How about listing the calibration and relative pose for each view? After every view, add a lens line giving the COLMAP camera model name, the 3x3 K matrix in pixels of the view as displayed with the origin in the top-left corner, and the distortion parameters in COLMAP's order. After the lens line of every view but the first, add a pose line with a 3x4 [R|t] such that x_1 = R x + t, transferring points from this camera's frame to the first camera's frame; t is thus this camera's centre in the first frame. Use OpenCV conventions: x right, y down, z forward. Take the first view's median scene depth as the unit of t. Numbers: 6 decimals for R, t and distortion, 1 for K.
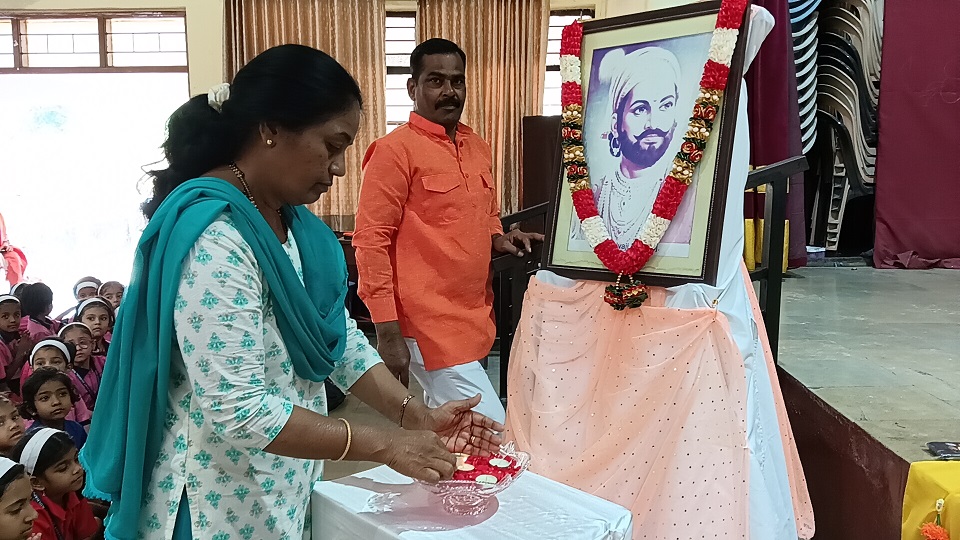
lens RADIAL K [[770.6, 0, 483.4], [0, 770.6, 235.6], [0, 0, 1]] dist [0.078798, -0.177311]
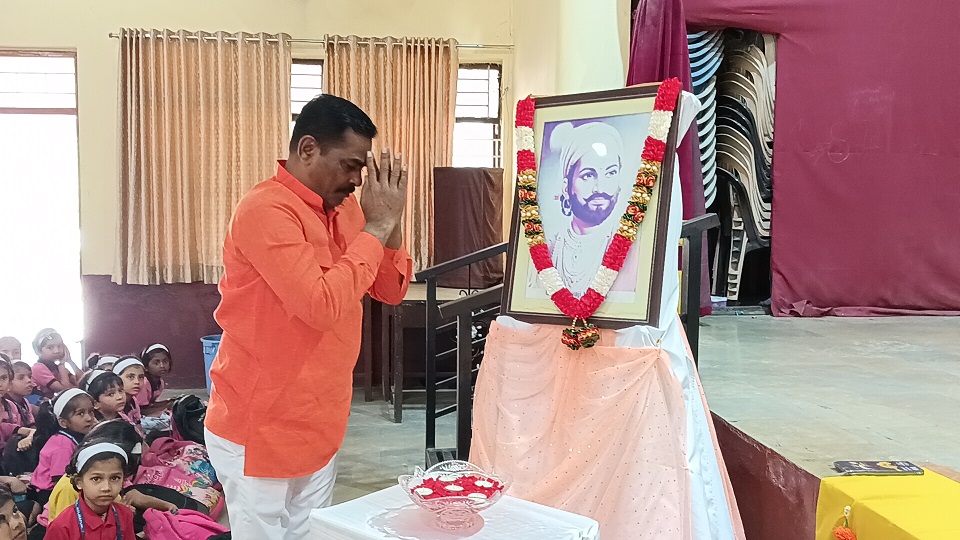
lens RADIAL K [[785.6, 0, 481.3], [0, 785.6, 235.8], [0, 0, 1]] dist [0.110060, -0.270537]
pose [[0.992742, 0.005461, 0.120136, -0.091357], [0.002241, 0.997955, -0.063882, 0.001653], [-0.120240, 0.063688, 0.990700, -0.133121]]
